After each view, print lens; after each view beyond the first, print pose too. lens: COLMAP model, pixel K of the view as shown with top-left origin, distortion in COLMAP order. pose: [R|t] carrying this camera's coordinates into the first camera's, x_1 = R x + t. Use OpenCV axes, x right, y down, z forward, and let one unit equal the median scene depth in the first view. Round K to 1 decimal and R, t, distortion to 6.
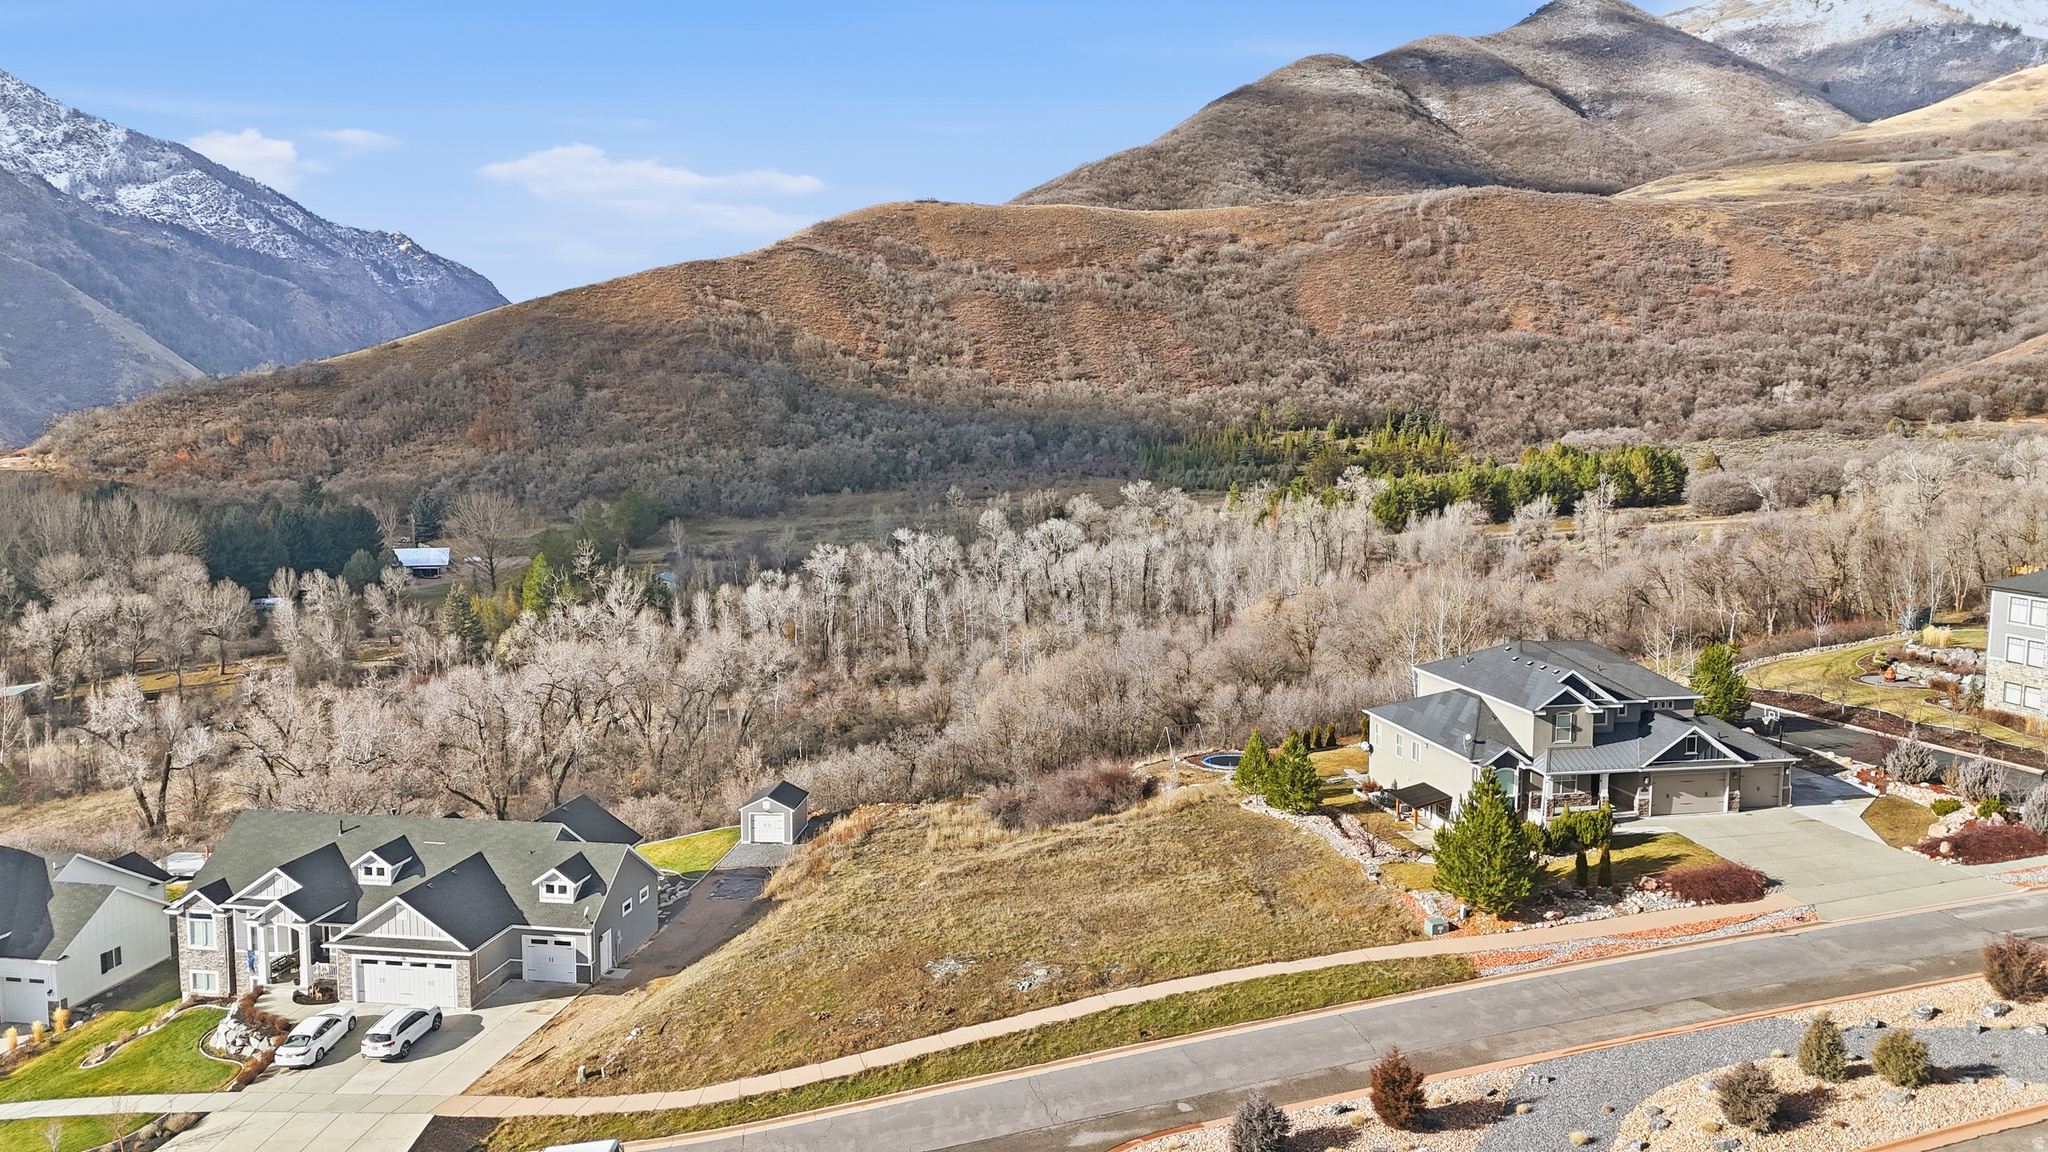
lens RADIAL K [[1498.0, 0, 1024.0], [0, 1498.0, 576.0], [0, 0, 1]] dist [0.080252, -0.072374]
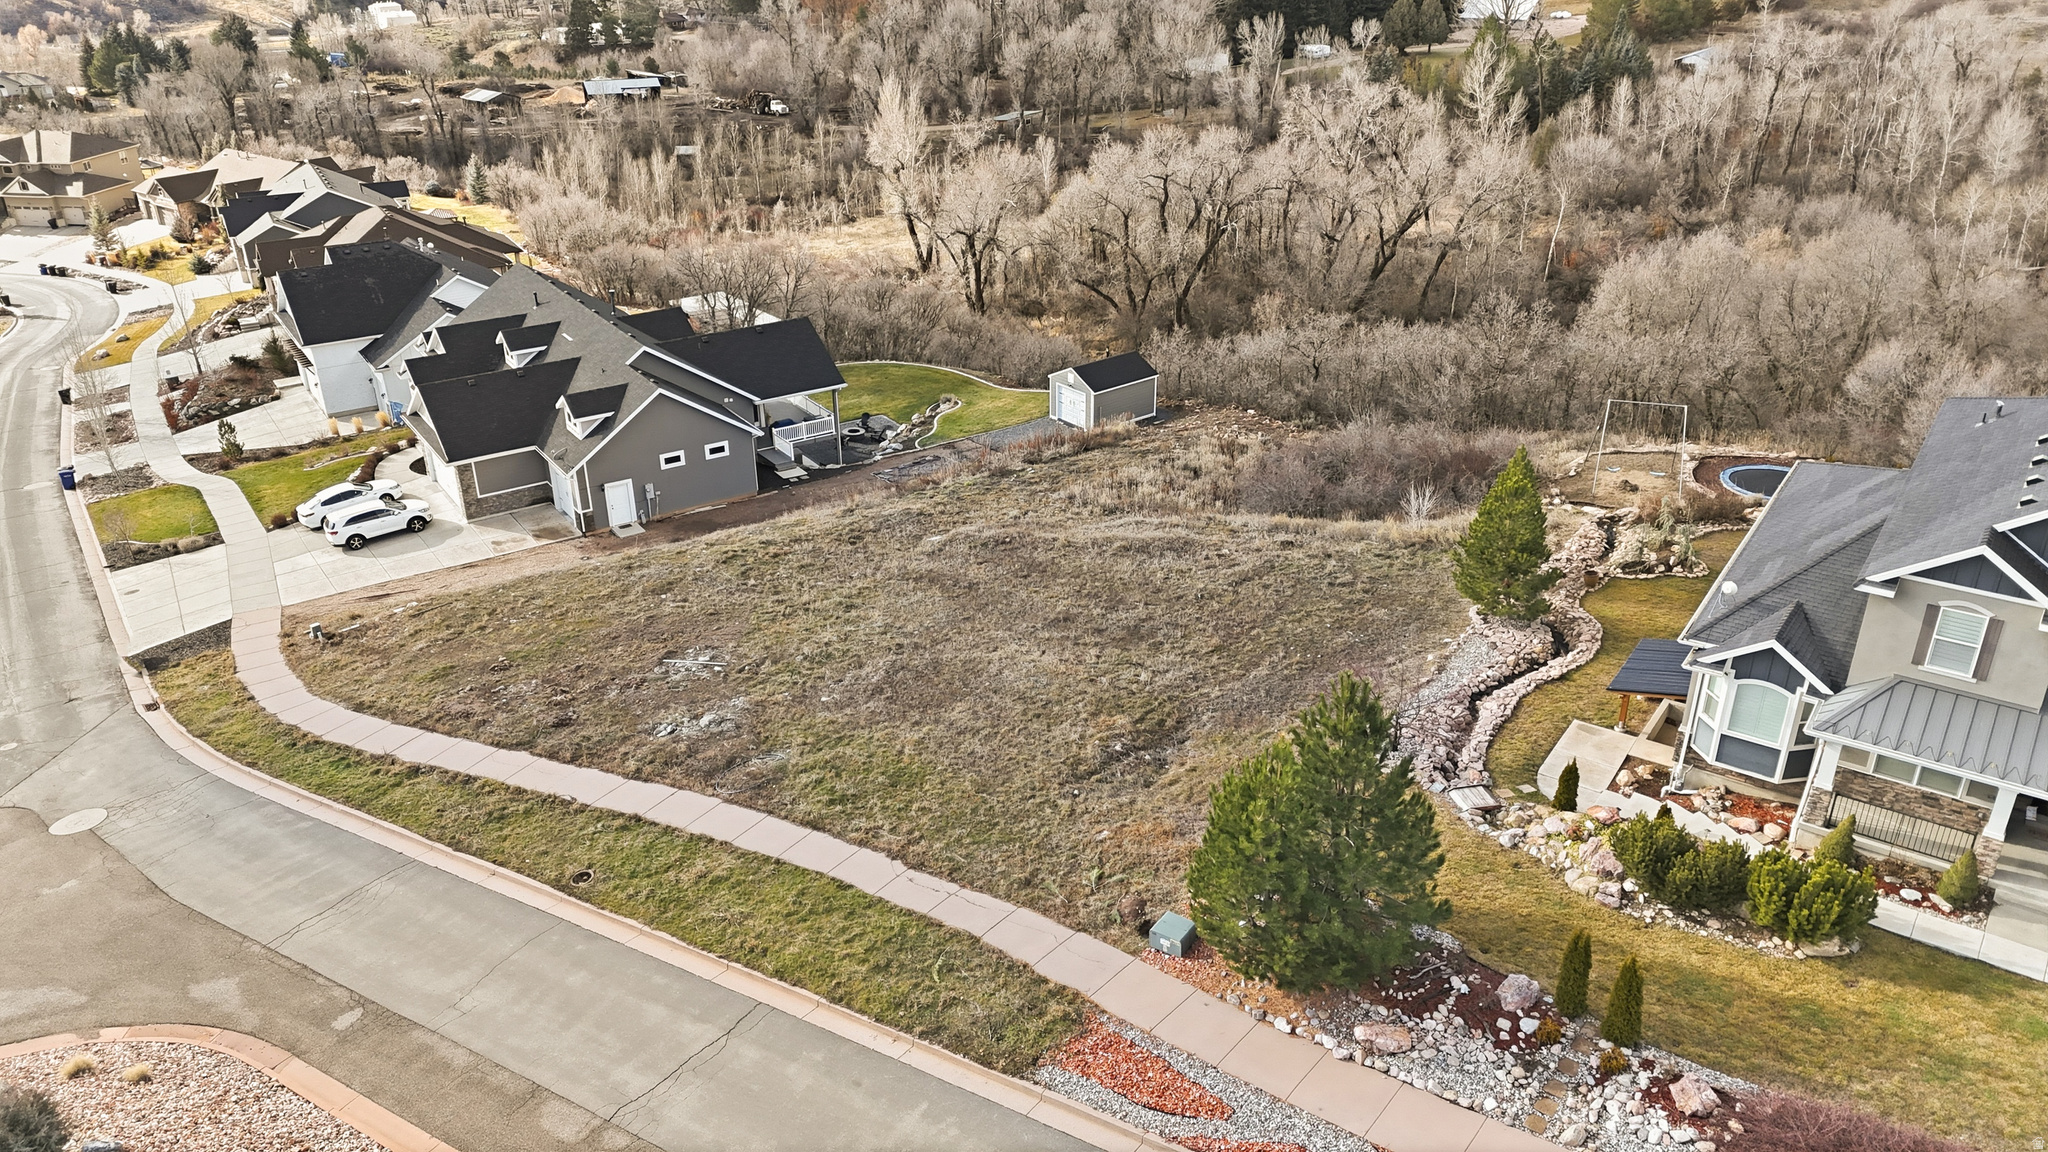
lens RADIAL K [[1498.0, 0, 1024.0], [0, 1498.0, 576.0], [0, 0, 1]] dist [0.080252, -0.072374]
pose [[0.689981, 0.310531, -0.653832, 0.076608], [-0.071378, 0.928086, 0.365460, -0.007347], [0.720299, -0.205491, 0.662527, 0.098168]]
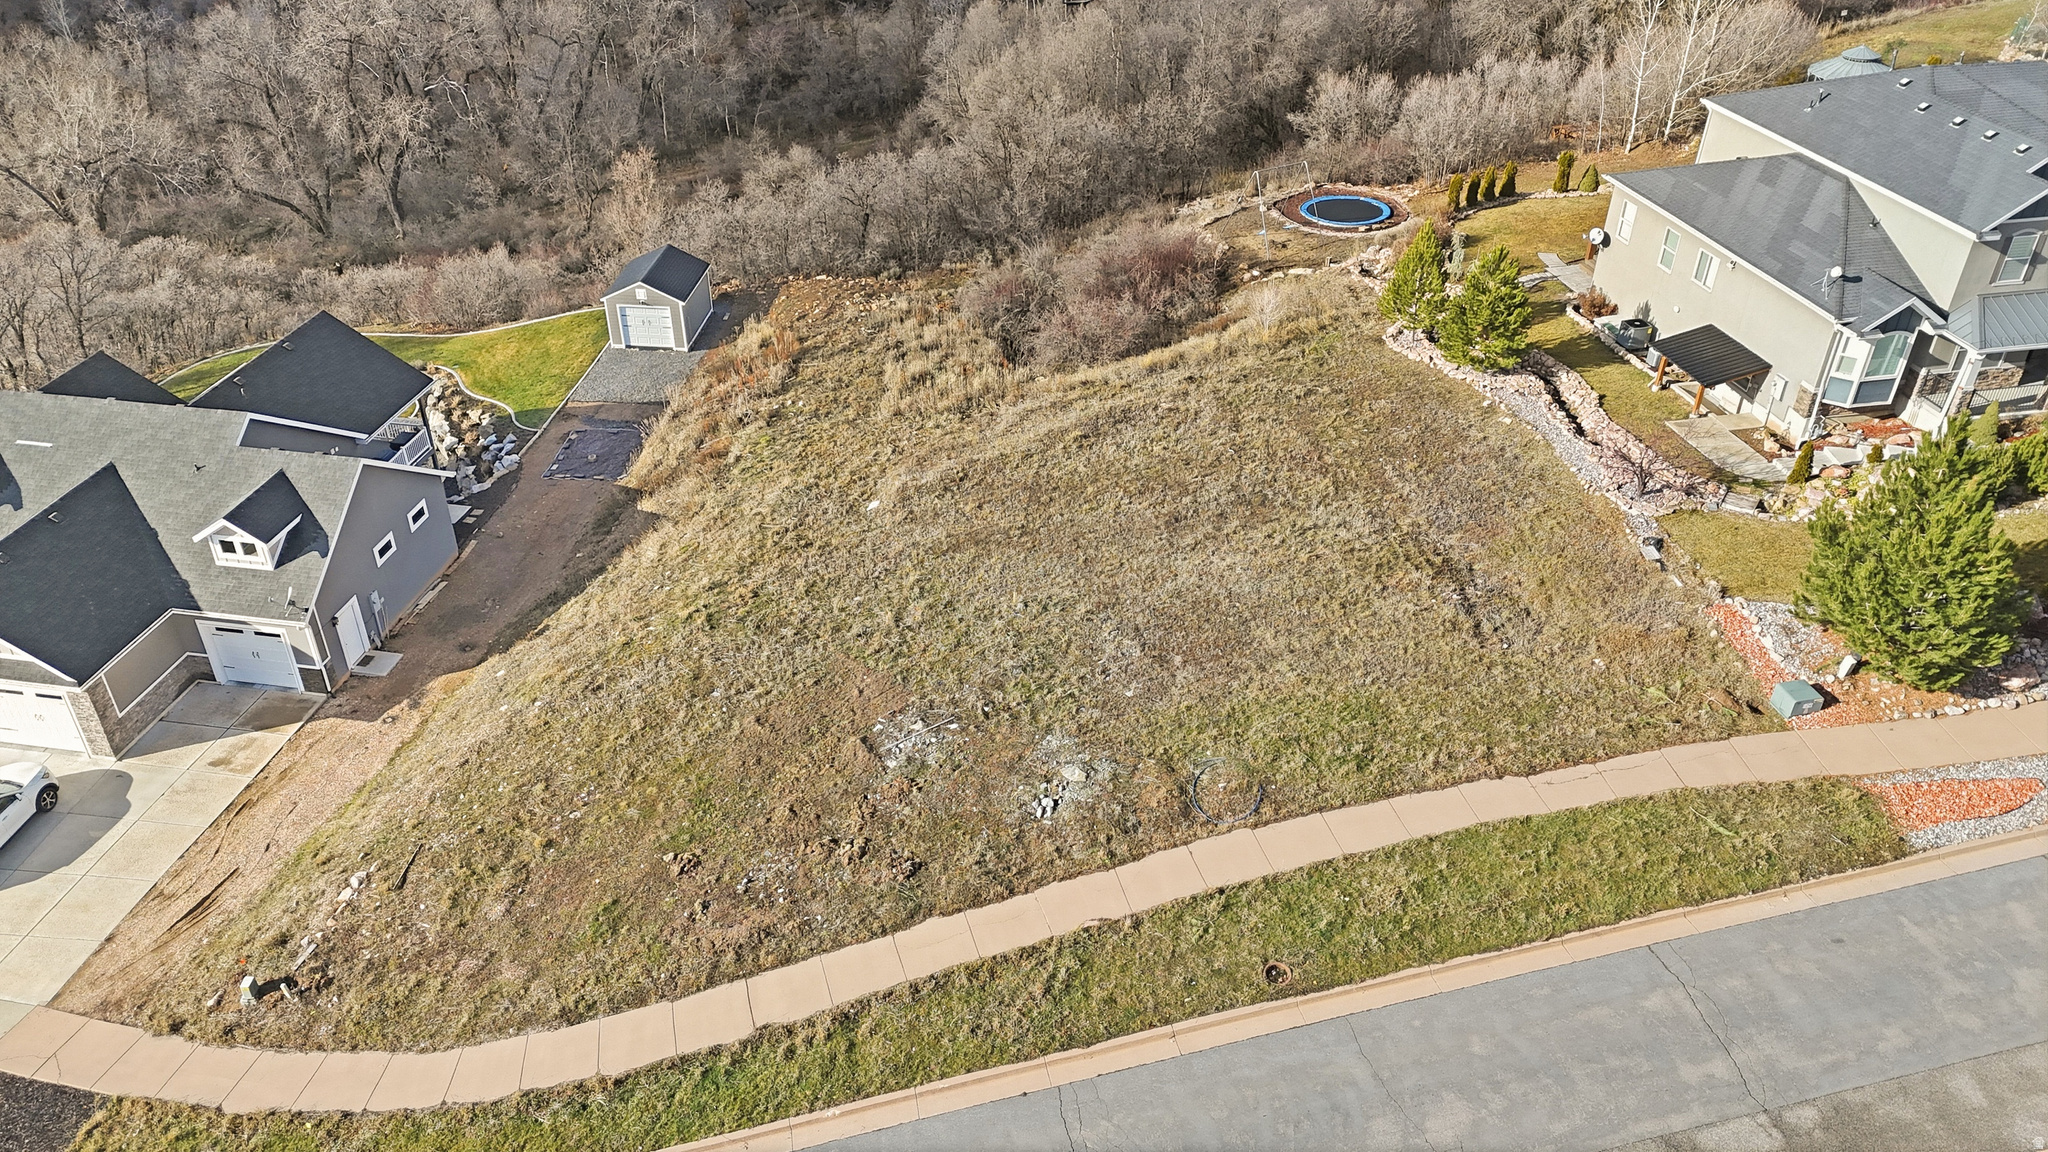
lens RADIAL K [[1498.0, 0, 1024.0], [0, 1498.0, 576.0], [0, 0, 1]] dist [0.080252, -0.072374]
pose [[0.999986, 0.002649, 0.004682, -0.001513], [-0.004488, 0.890652, 0.454663, -0.008460], [-0.002966, -0.454677, 0.890651, 0.077942]]
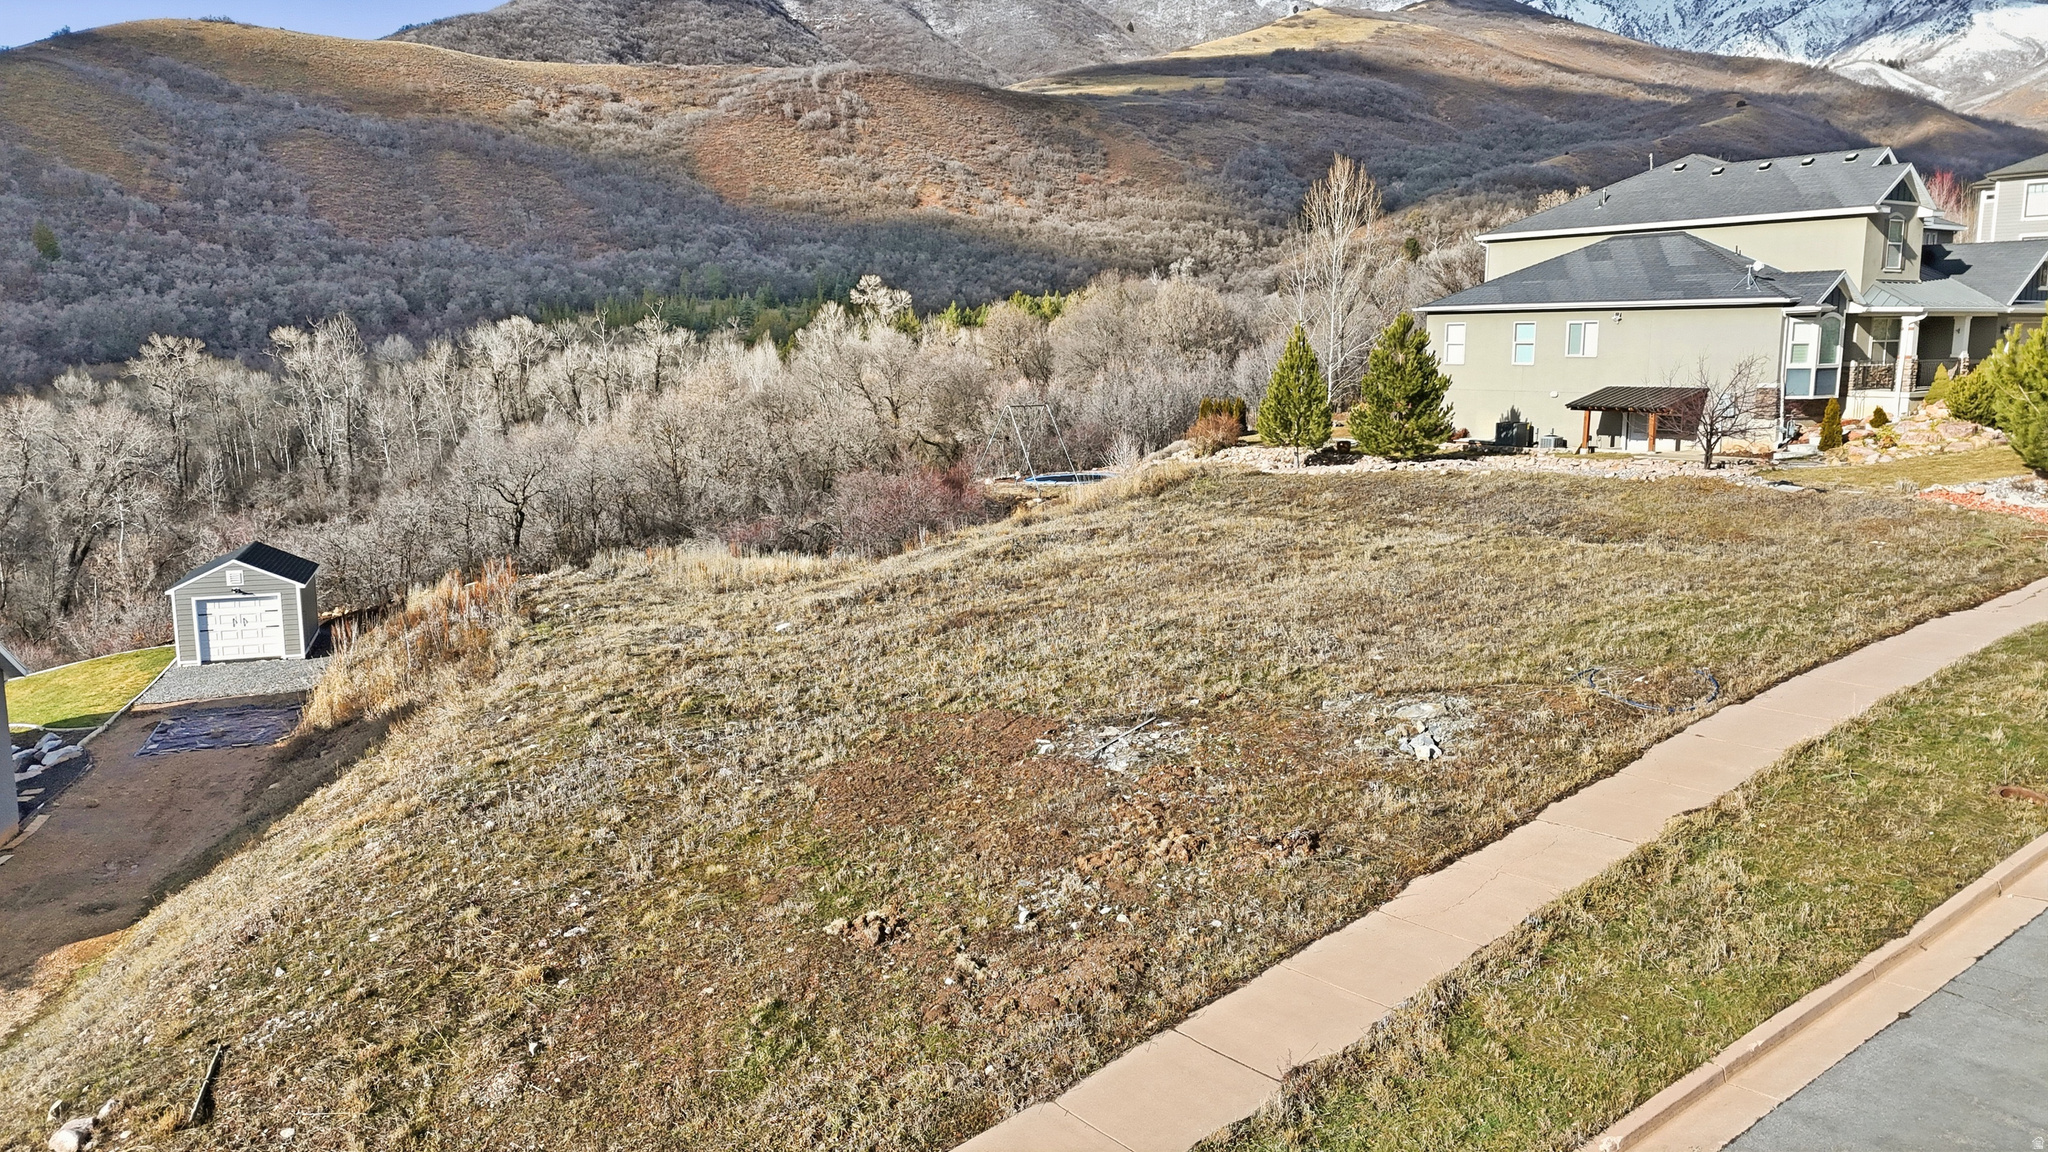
lens RADIAL K [[1501.4, 0, 1016.0], [0, 1501.4, 564.0], [0, 0, 1]] dist [0.101576, -0.095104]
pose [[0.914542, -0.064917, 0.399247, -0.030670], [0.050642, 0.997647, 0.046212, 0.030450], [-0.401308, -0.022044, 0.915678, 0.105222]]
